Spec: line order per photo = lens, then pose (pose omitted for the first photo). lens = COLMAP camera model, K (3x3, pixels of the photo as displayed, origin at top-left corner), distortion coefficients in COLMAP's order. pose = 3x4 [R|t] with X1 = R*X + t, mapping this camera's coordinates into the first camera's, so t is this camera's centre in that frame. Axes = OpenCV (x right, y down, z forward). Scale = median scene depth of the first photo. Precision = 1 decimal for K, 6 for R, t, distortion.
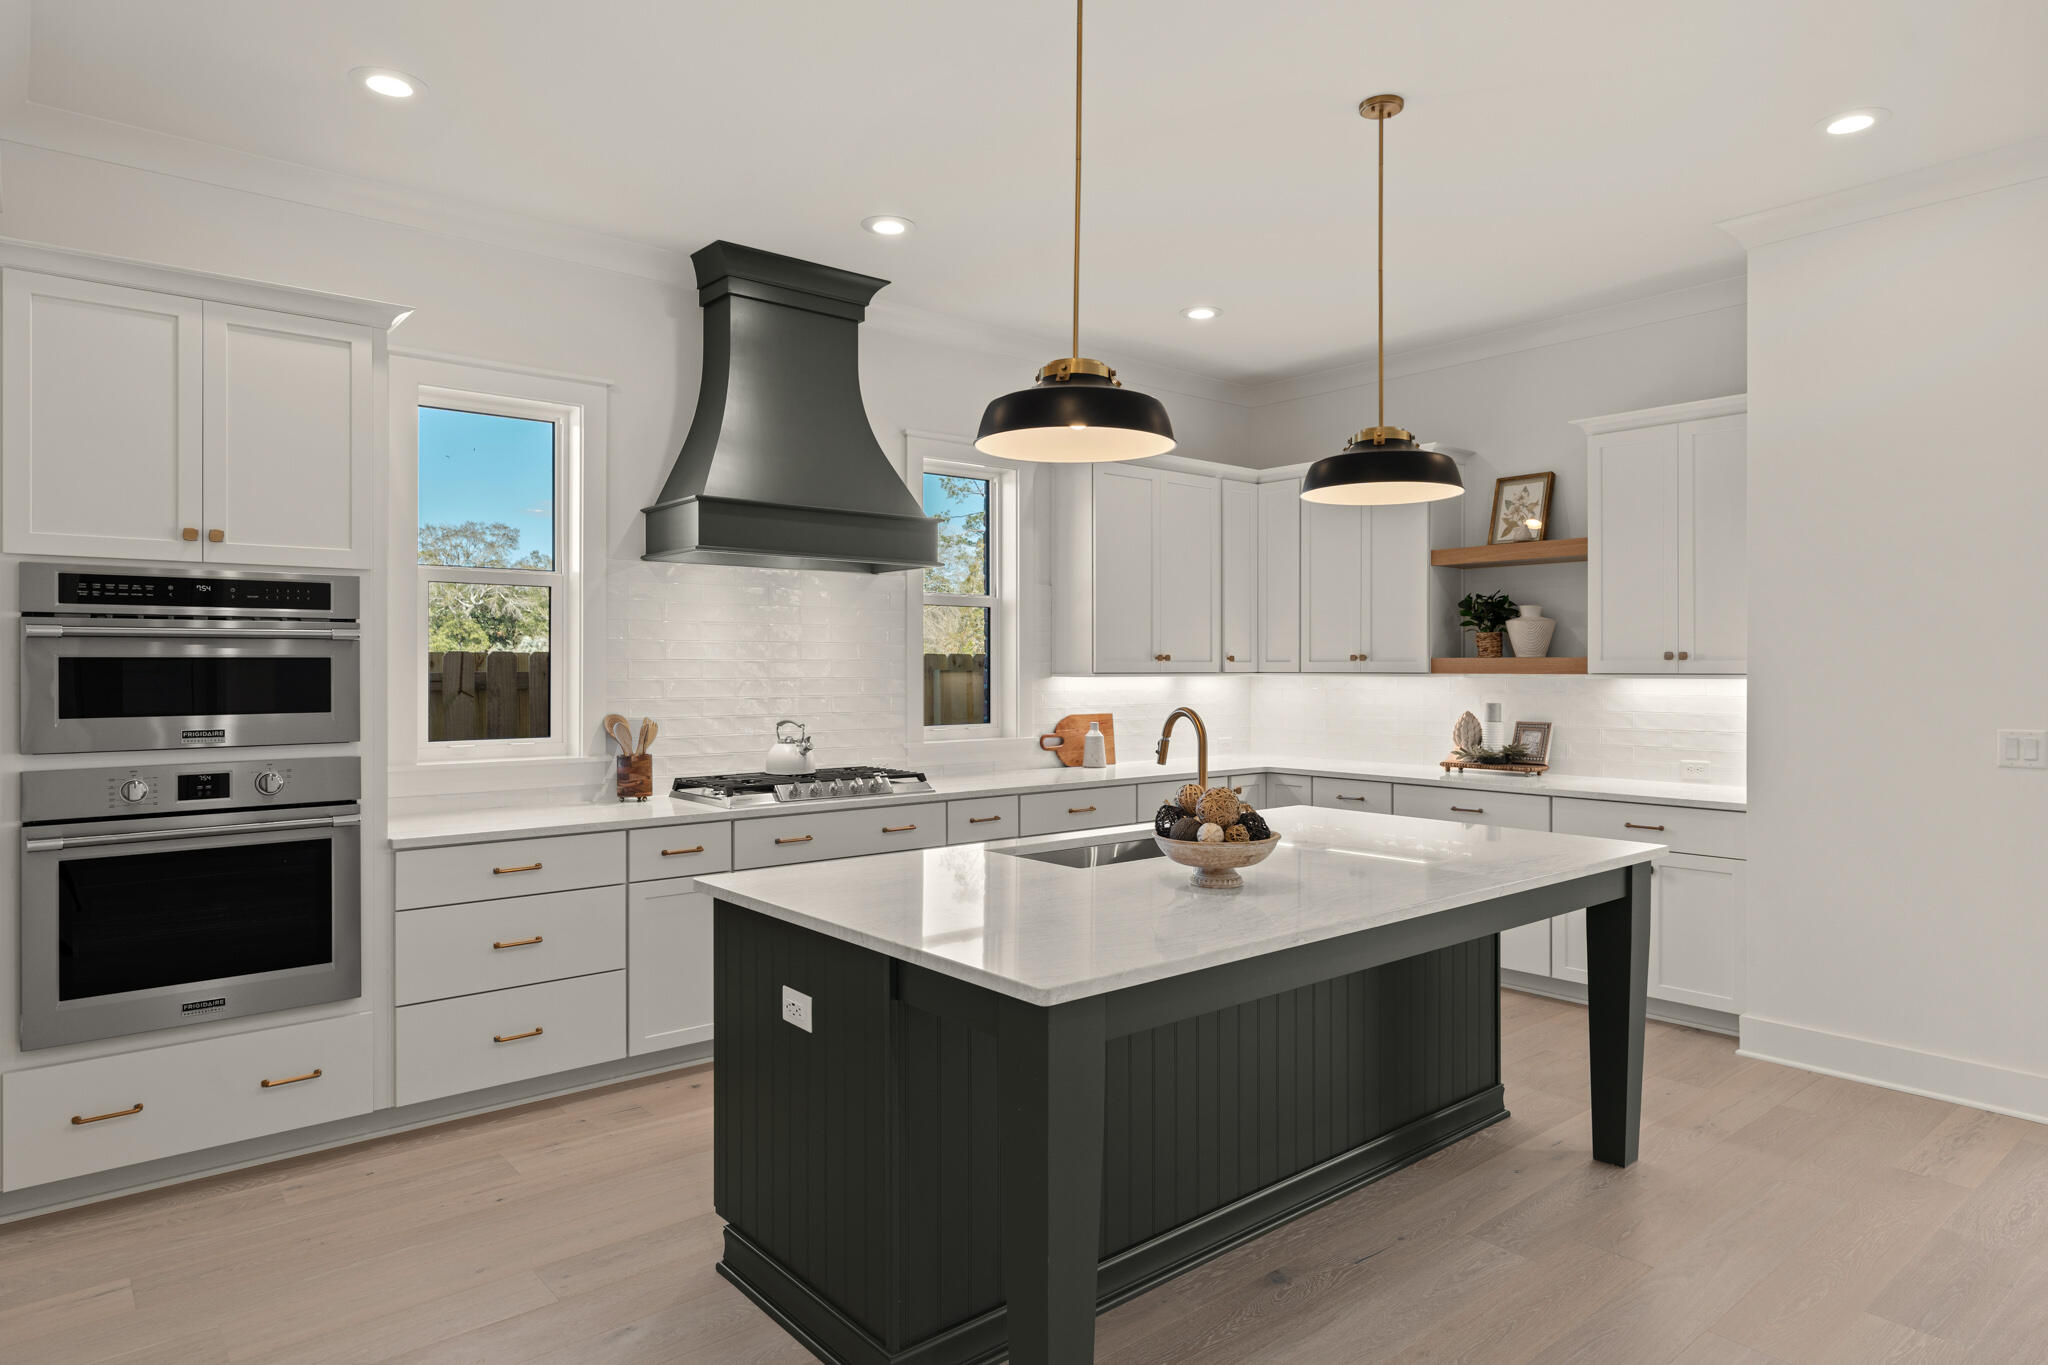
lens RADIAL K [[1206.1, 0, 1033.3], [0, 1206.1, 668.1], [0, 0, 1]] dist [0.000074, 0.001000]
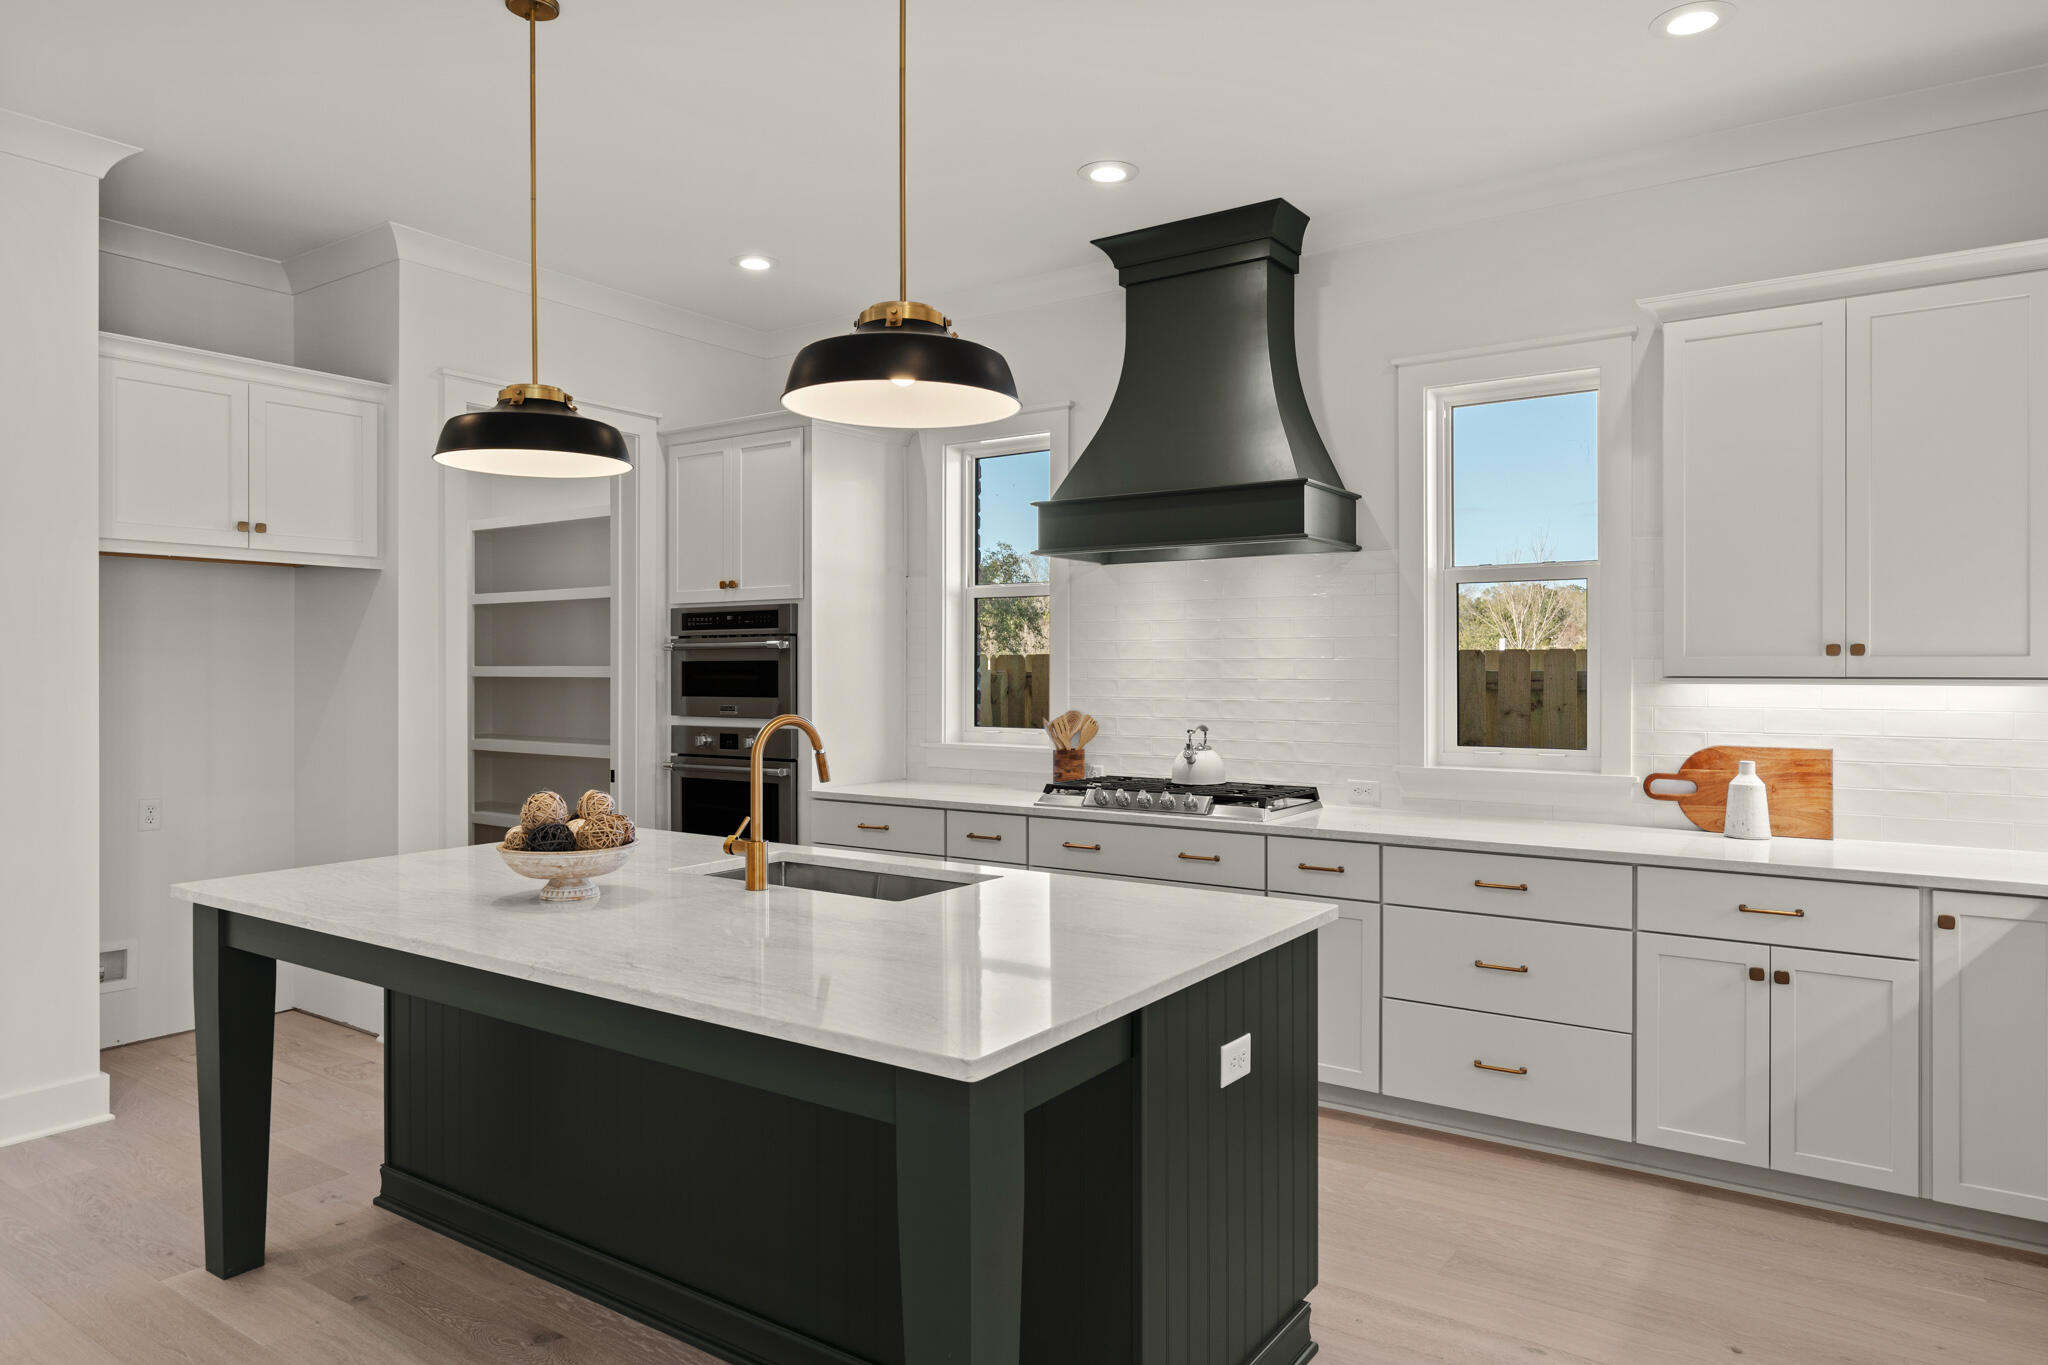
lens RADIAL K [[1269.7, 0, 1025.6], [0, 1269.7, 670.0], [0, 0, 1]] dist [-0.003757, 0.000014]
pose [[0.257589, 0.002685, -0.966251, 0.688730], [-0.000692, 0.999996, 0.002594, -0.000840], [0.966254, 0.000000, 0.257590, 0.623281]]
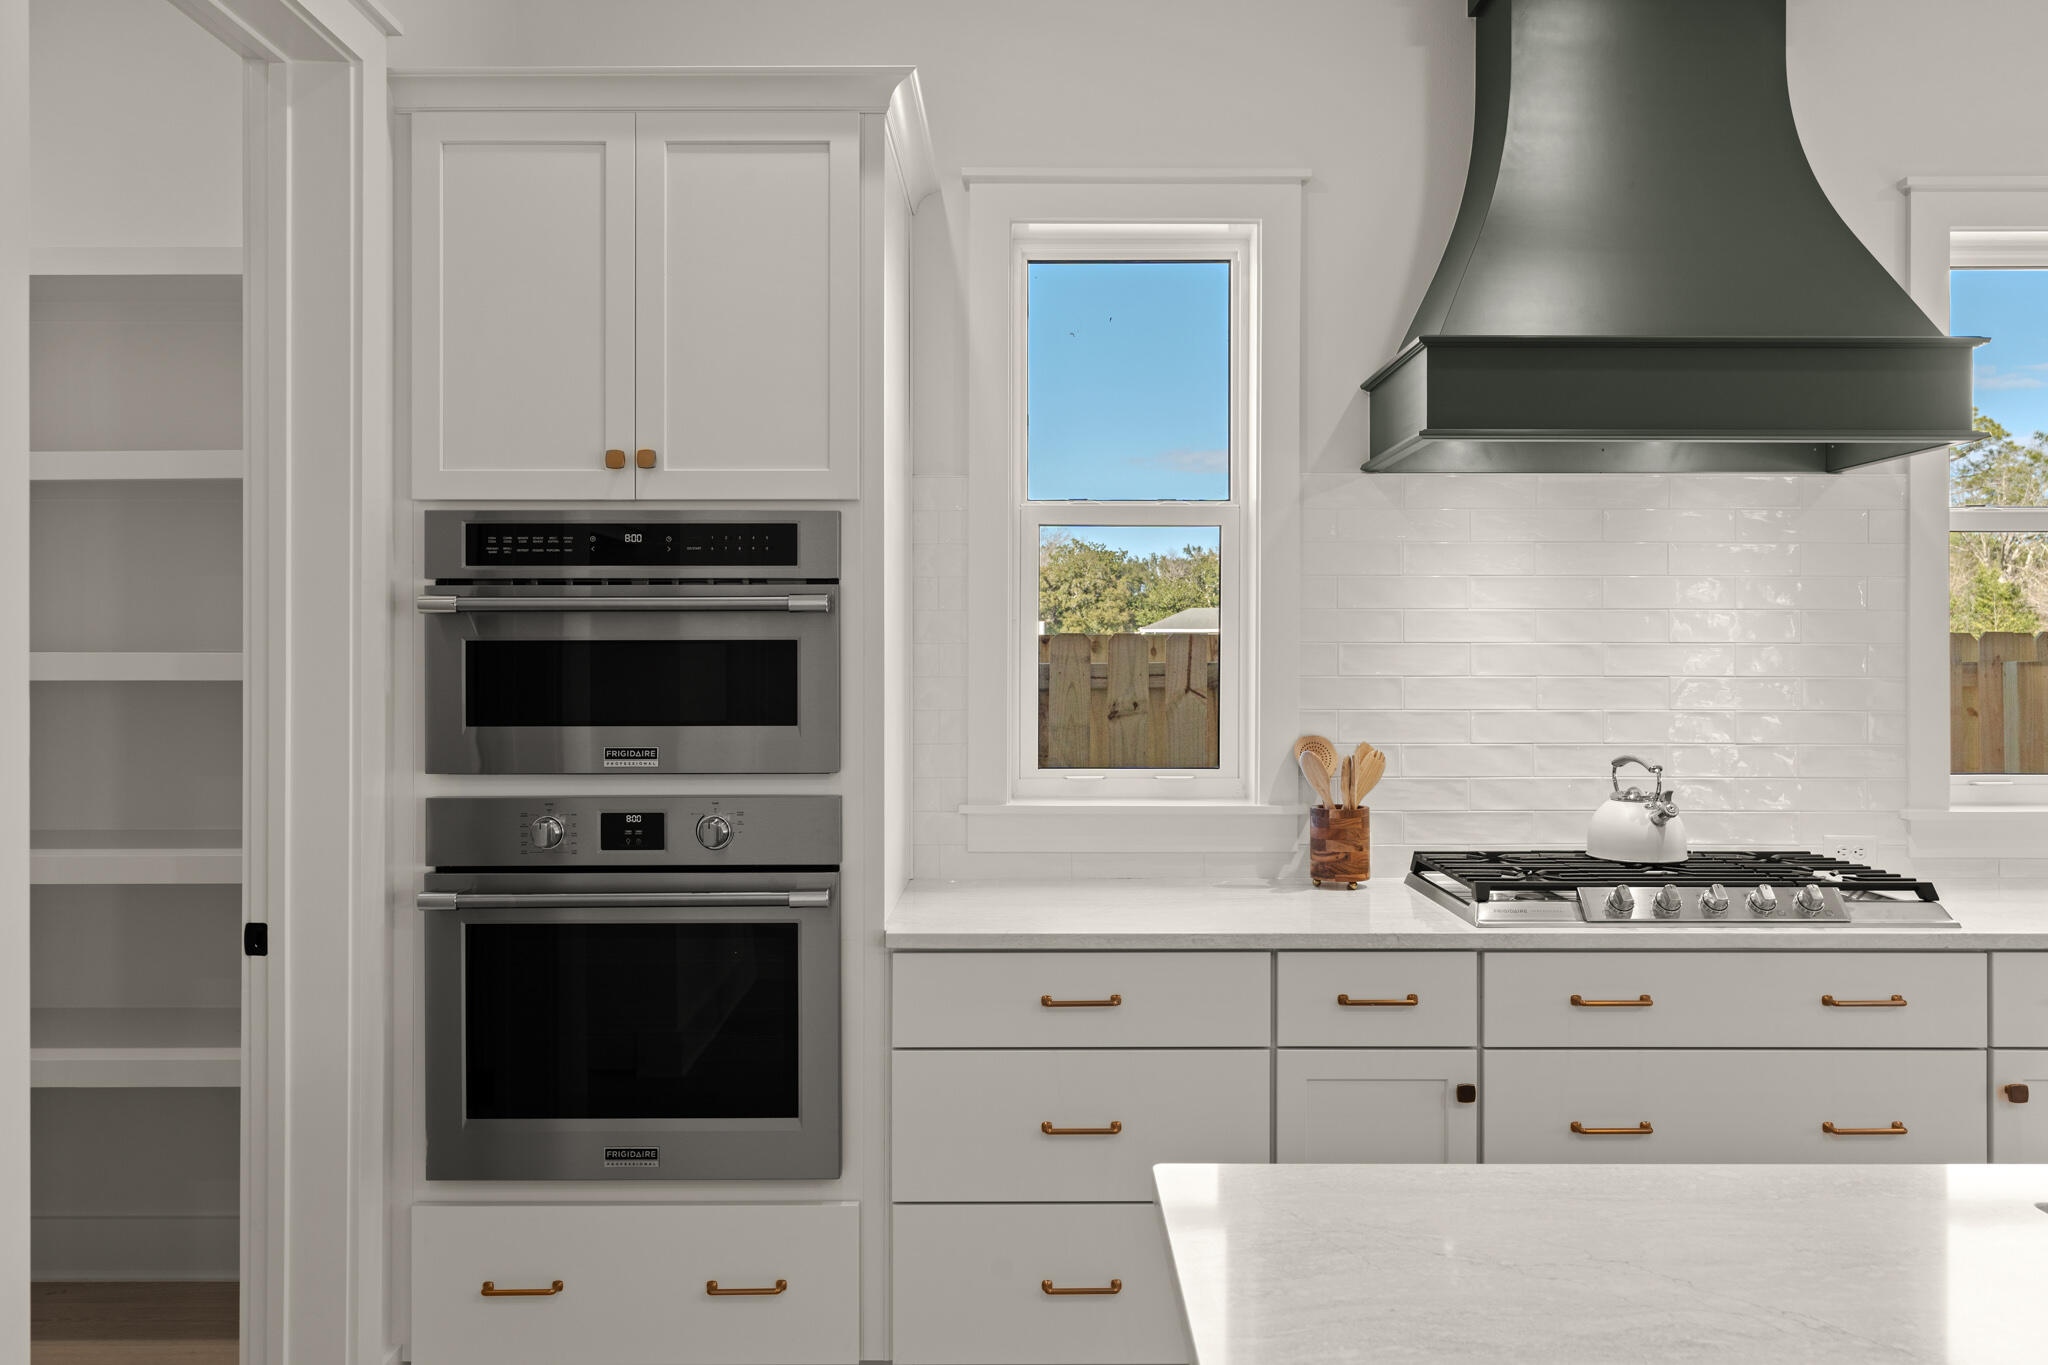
lens RADIAL K [[1440.2, 0, 1030.2], [0, 1440.2, 657.6], [0, 0, 1]] dist [-0.002266, 0.000858]
pose [[0.763177, 0.002287, -0.646186, 0.002430], [-0.001884, 0.999997, 0.001314, -0.000423], [0.646187, 0.000215, 0.763179, 0.347946]]
